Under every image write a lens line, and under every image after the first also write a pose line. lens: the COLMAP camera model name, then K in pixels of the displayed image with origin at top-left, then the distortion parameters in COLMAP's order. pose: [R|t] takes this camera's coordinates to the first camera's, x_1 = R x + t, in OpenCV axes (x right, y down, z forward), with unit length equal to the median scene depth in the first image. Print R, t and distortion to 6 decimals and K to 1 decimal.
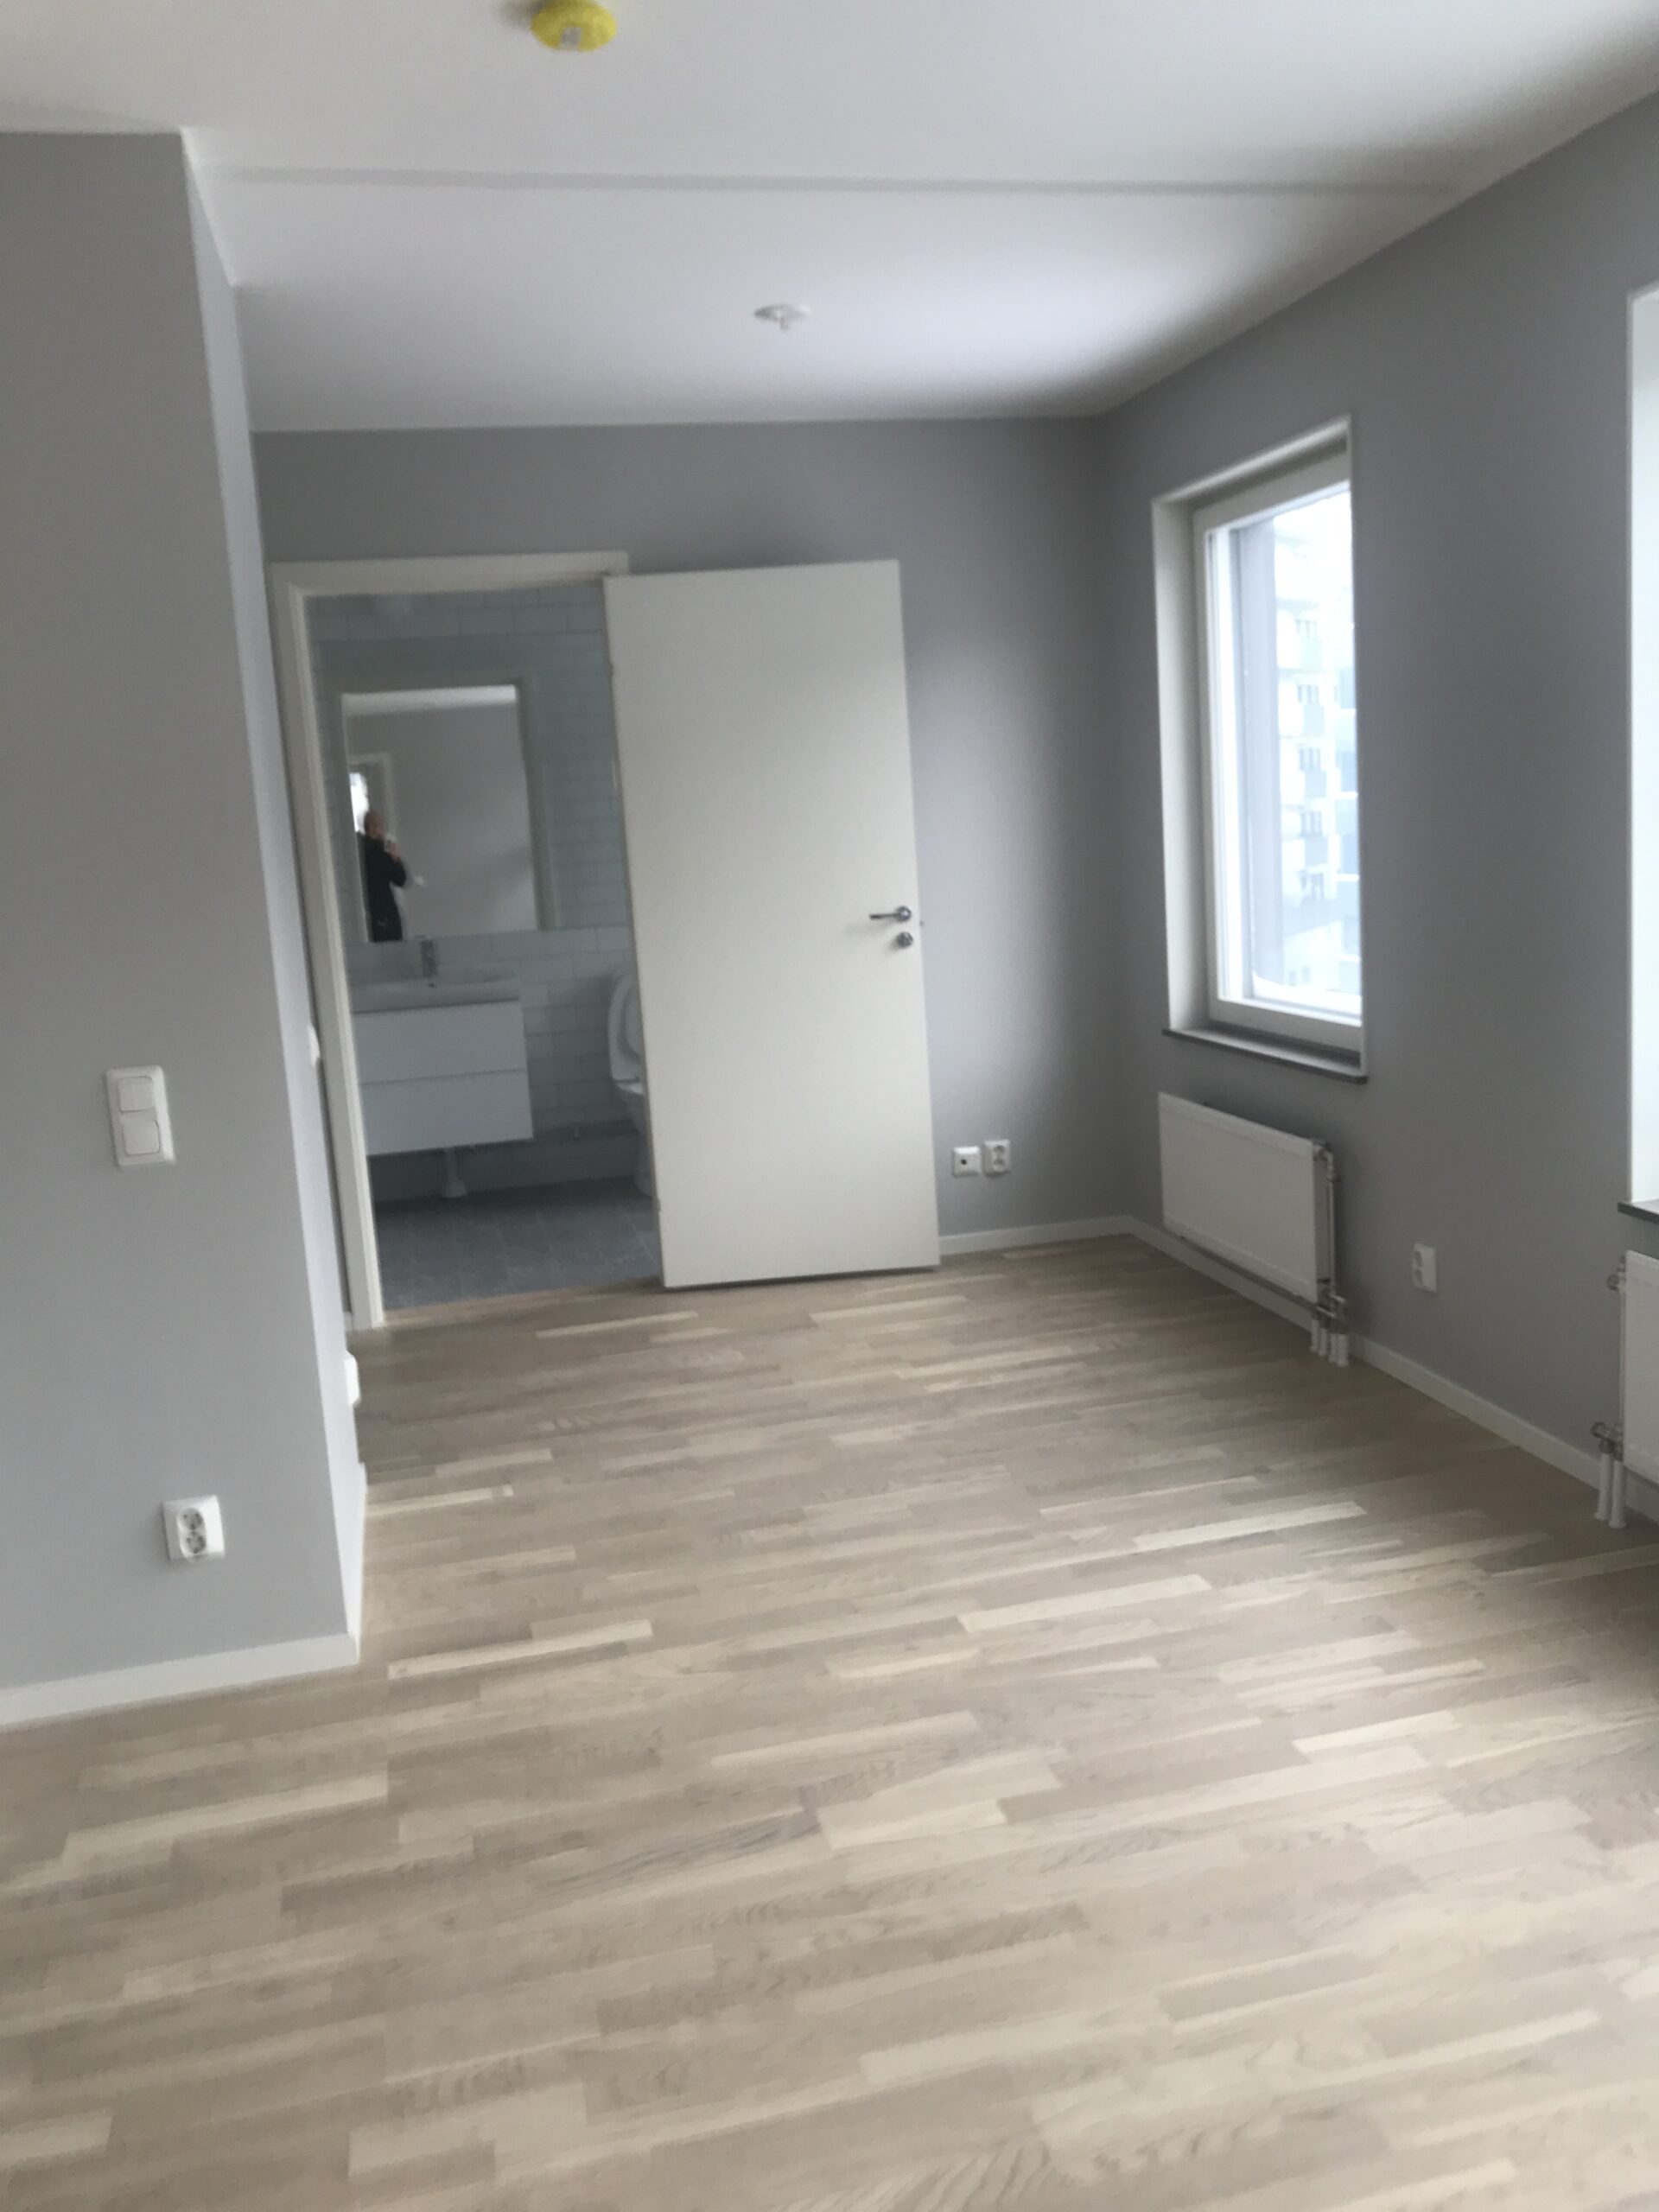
lens RADIAL K [[1821.2, 0, 829.2], [0, 1821.2, 1106.0], [0, 0, 1]] dist [-0.002265, 0.000881]
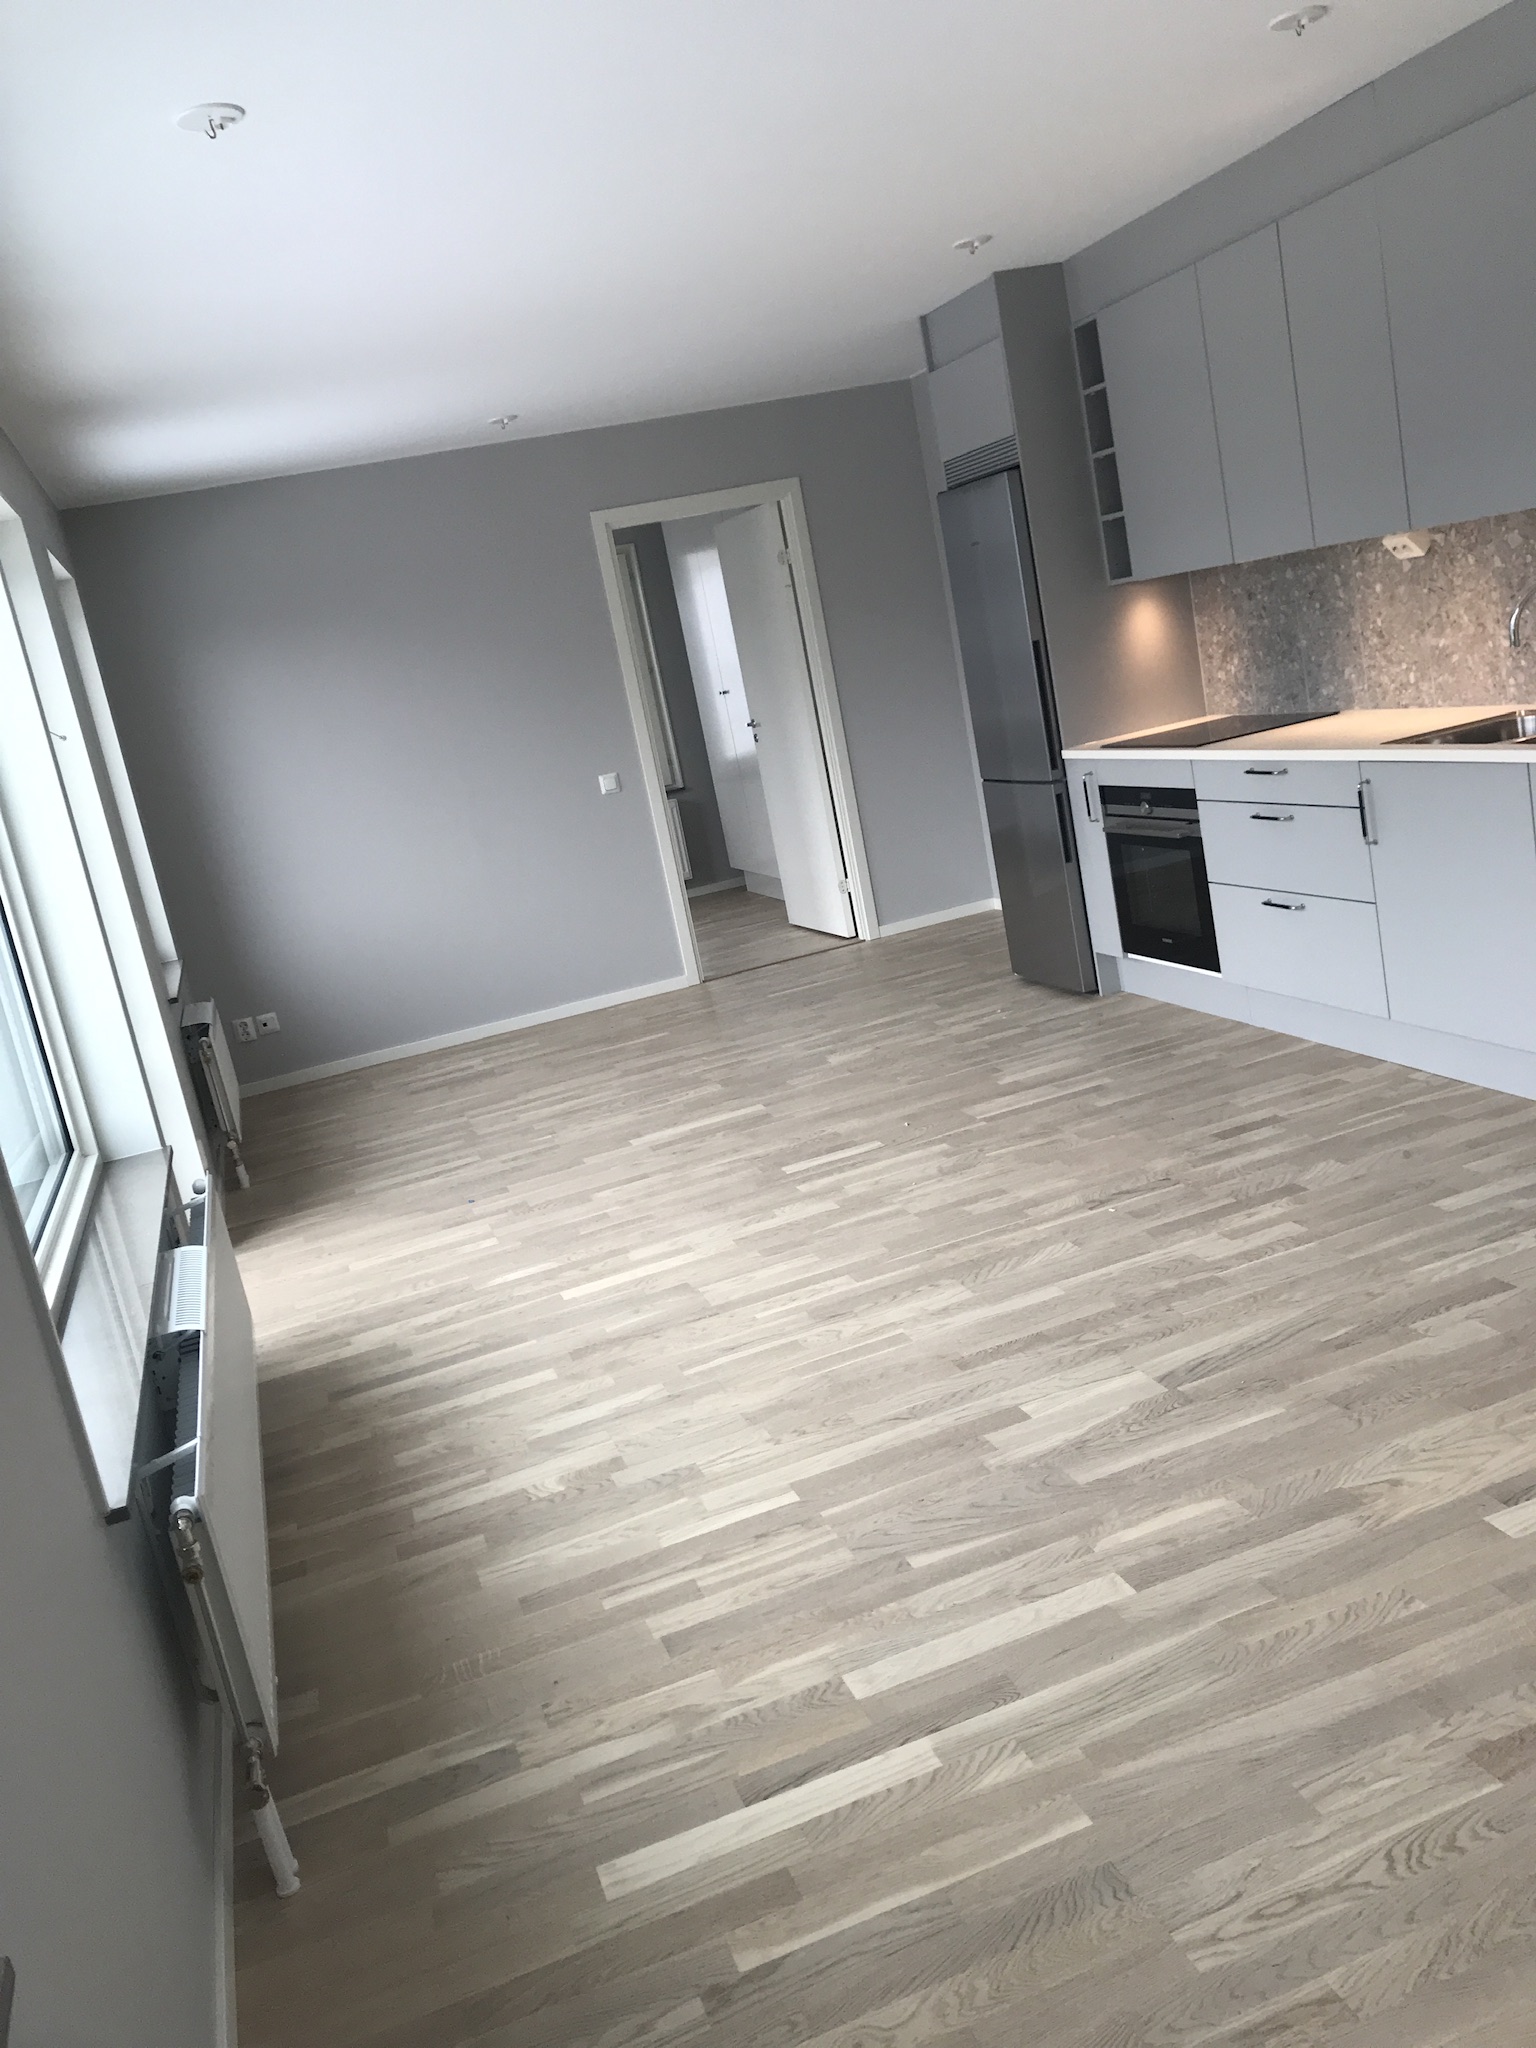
lens RADIAL K [[1686.2, 0, 766.5], [0, 1686.2, 1023.7], [0, 0, 1]] dist [-0.002265, 0.000881]
pose [[-0.962704, 0.269257, -0.026492, 0.199790], [0.240159, 0.895527, 0.374641, -0.317019], [0.124600, 0.354306, -0.926791, 1.732249]]
